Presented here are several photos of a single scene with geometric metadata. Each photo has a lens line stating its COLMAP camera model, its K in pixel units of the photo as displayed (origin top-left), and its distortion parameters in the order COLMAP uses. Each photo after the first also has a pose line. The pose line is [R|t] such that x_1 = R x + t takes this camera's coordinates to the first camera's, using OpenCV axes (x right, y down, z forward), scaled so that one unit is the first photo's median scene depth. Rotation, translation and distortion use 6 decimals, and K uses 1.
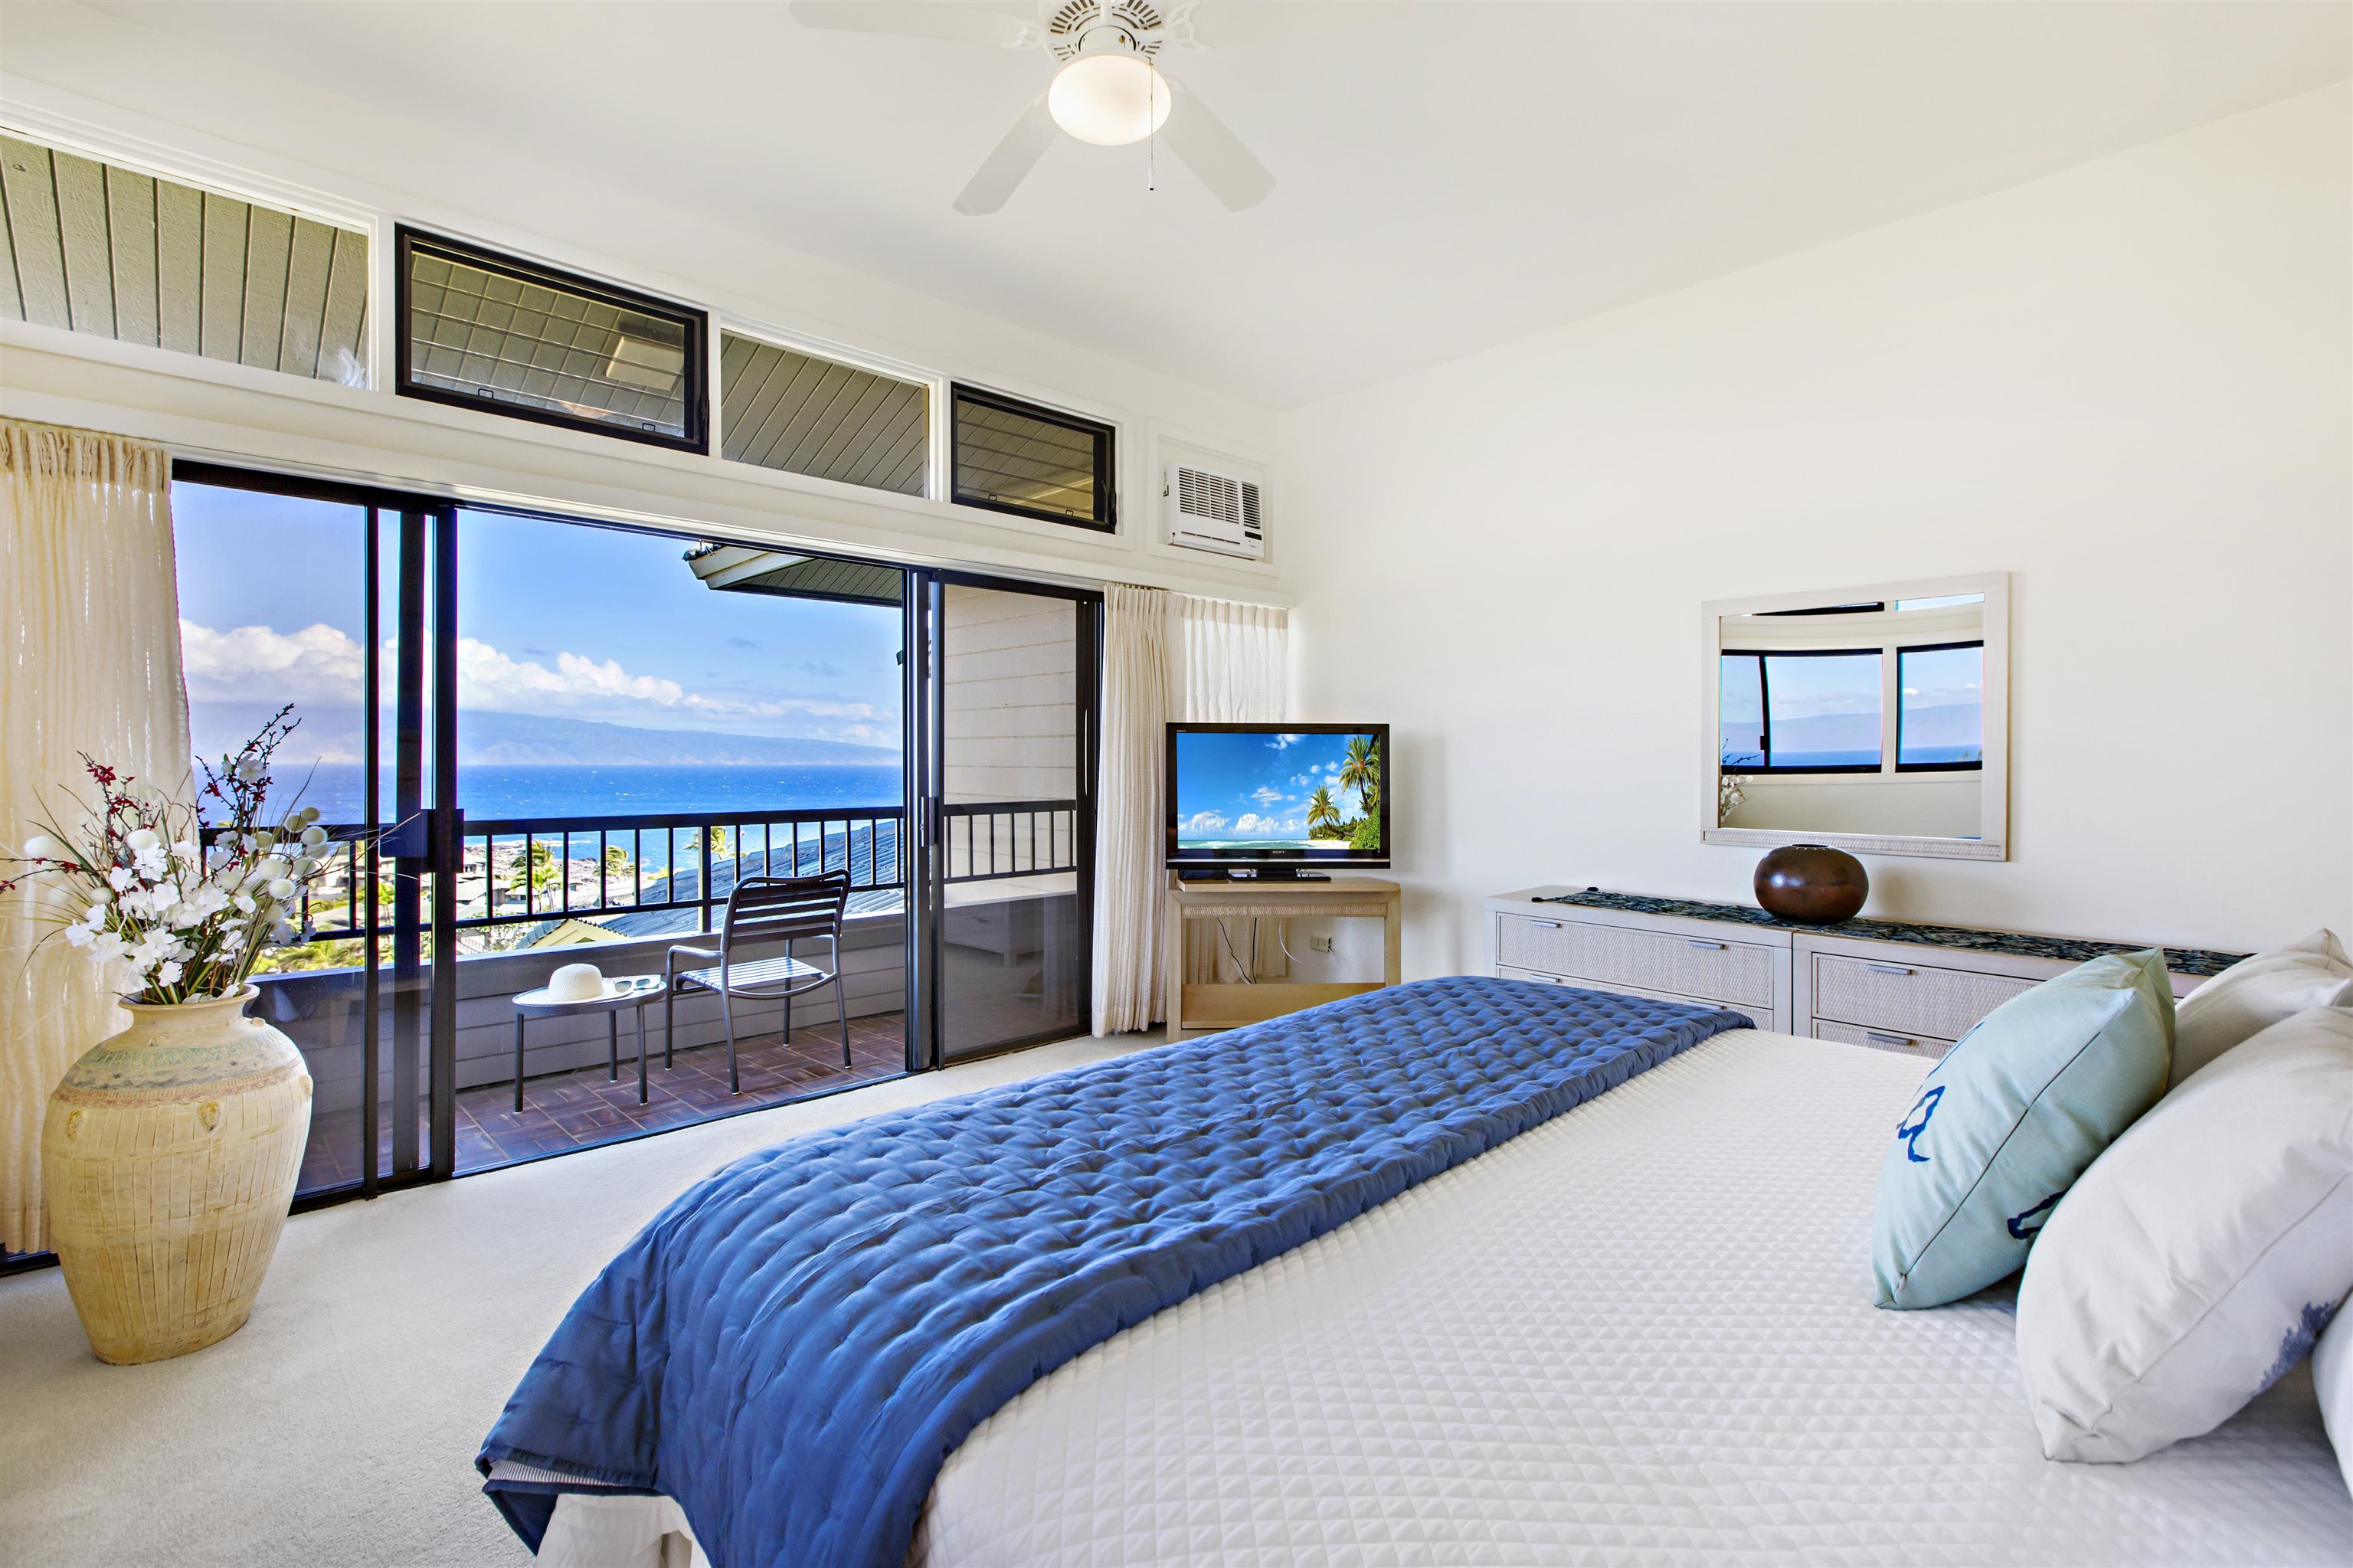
lens RADIAL K [[1107.2, 0, 1150.8], [0, 1107.2, 765.8], [0, 0, 1]] dist [0.000586, -0.000387]
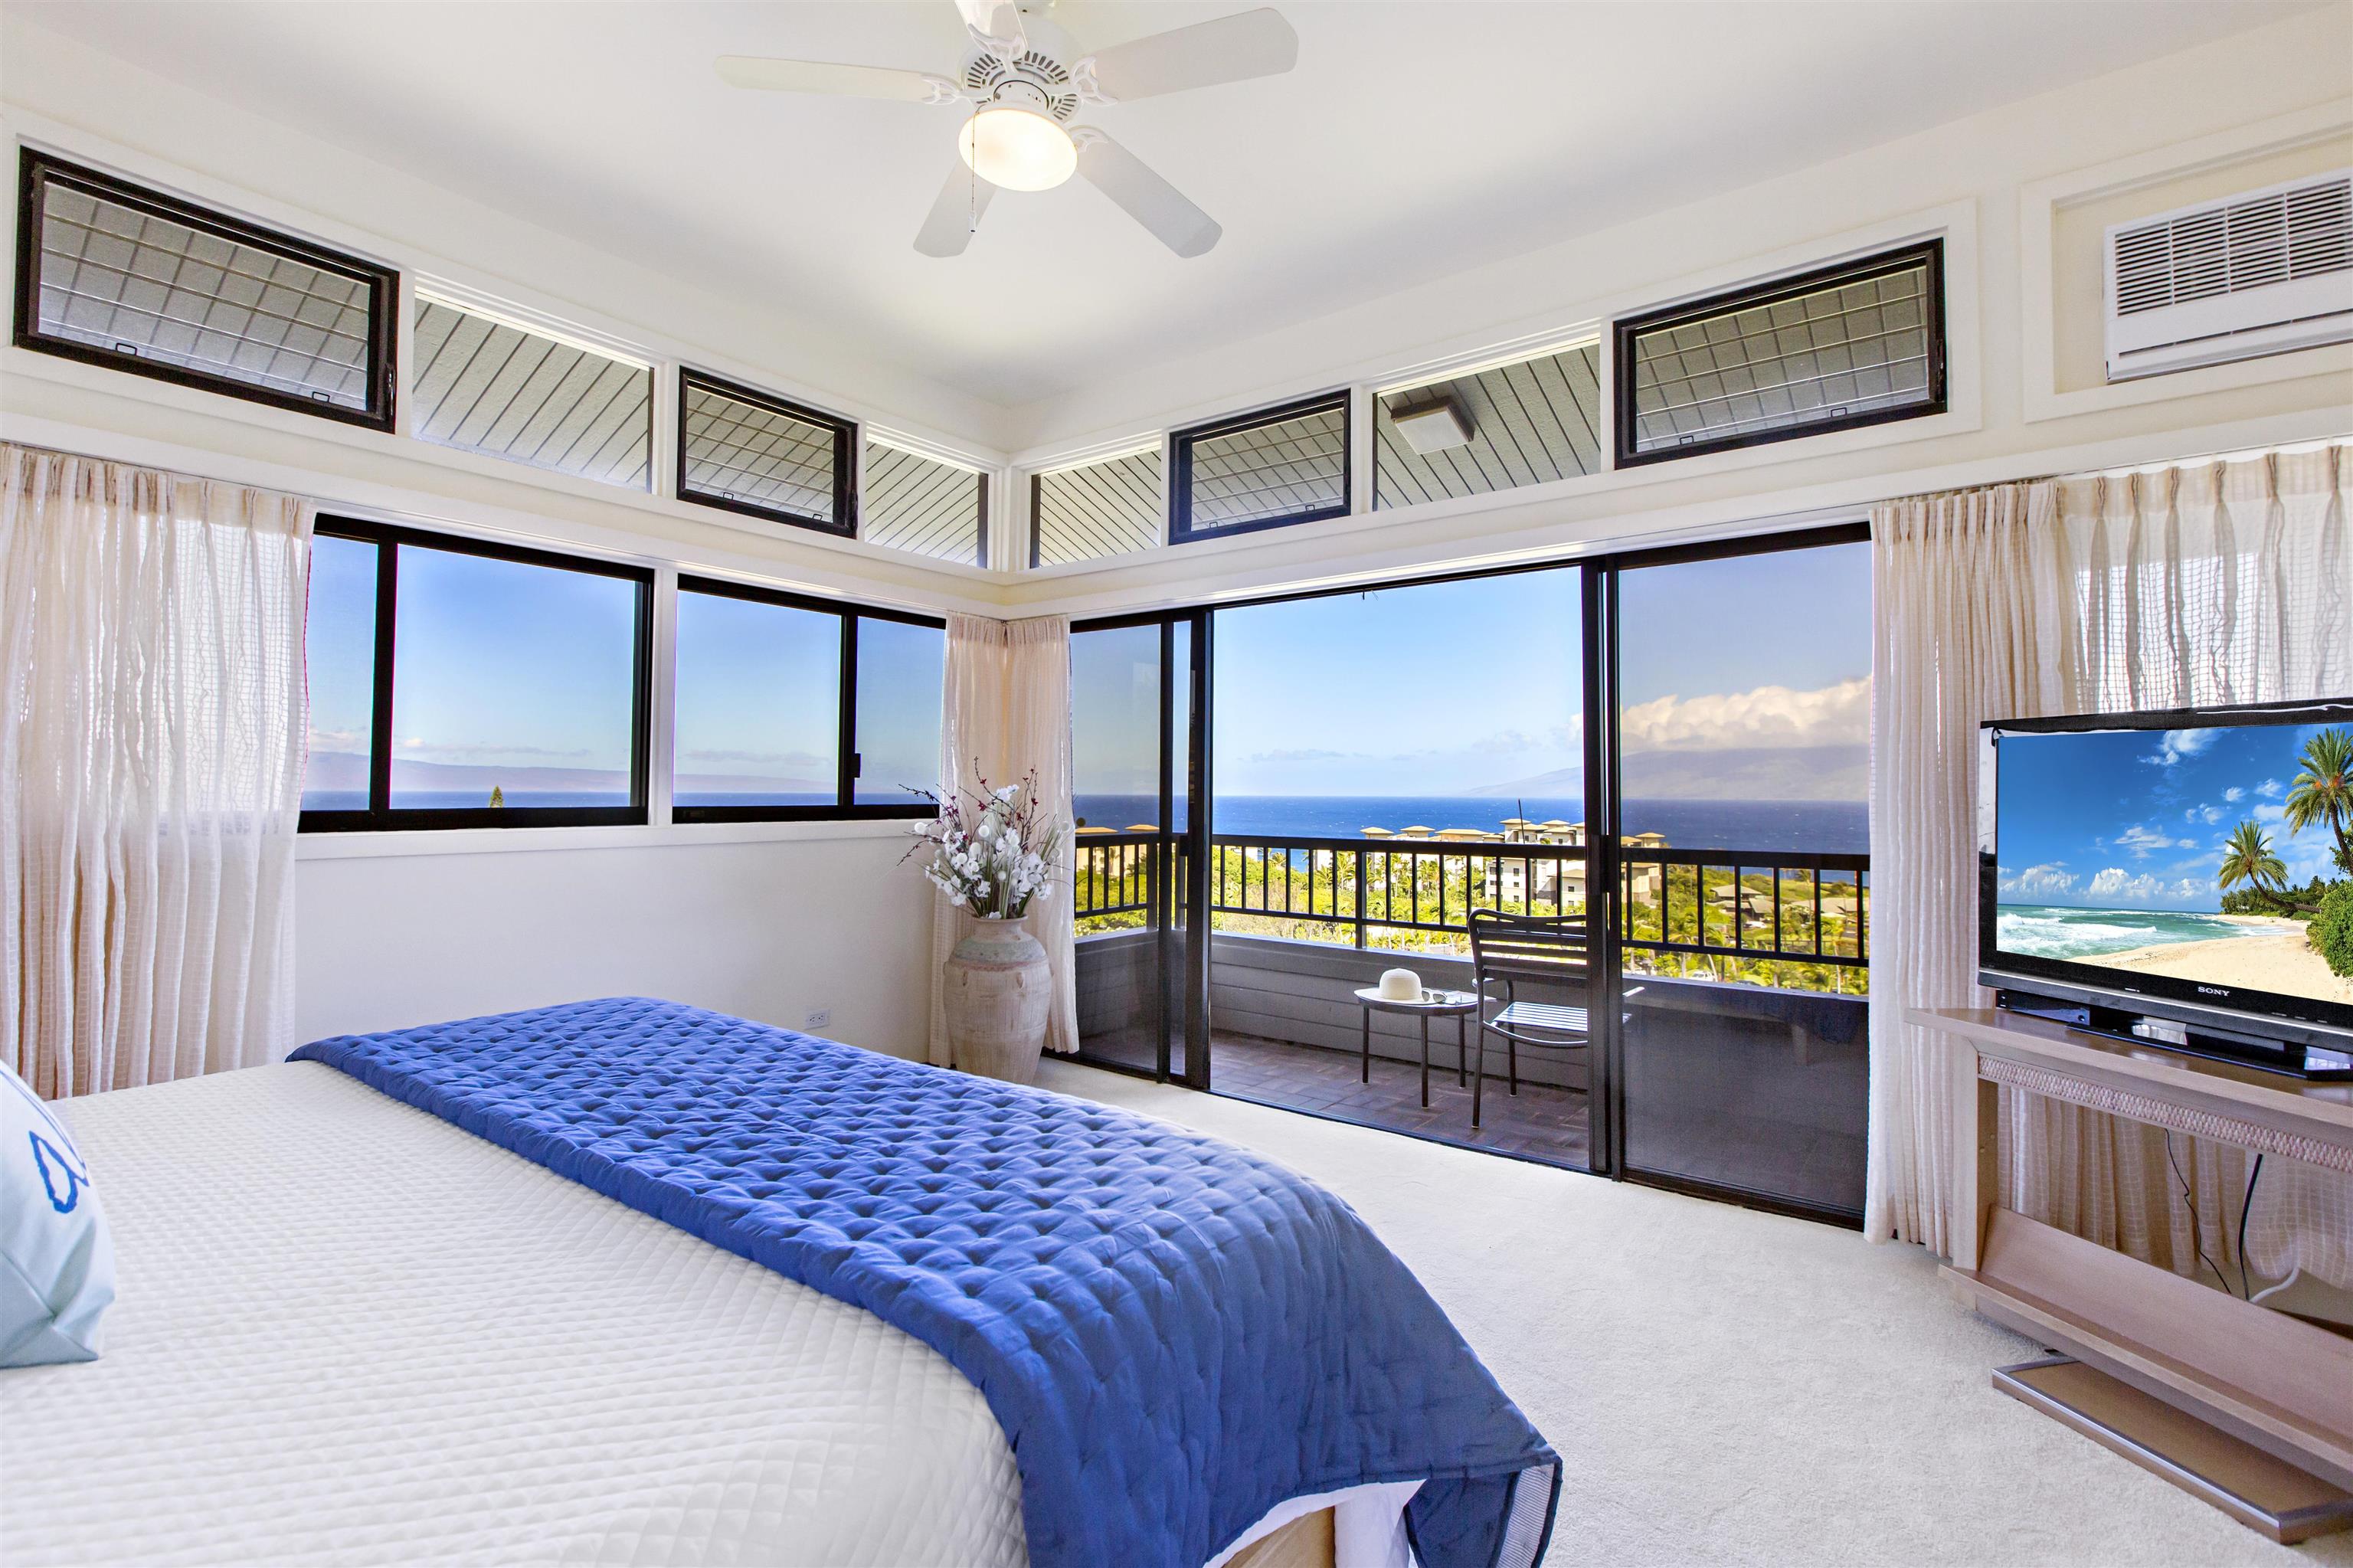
lens RADIAL K [[1107.2, 0, 1150.8], [0, 1107.2, 765.8], [0, 0, 1]] dist [0.000586, -0.000387]
pose [[0.145780, -0.026575, -0.988960, 0.577258], [-0.003209, 0.999621, -0.027335, 0.000157], [0.989312, 0.007158, 0.145640, 0.570067]]
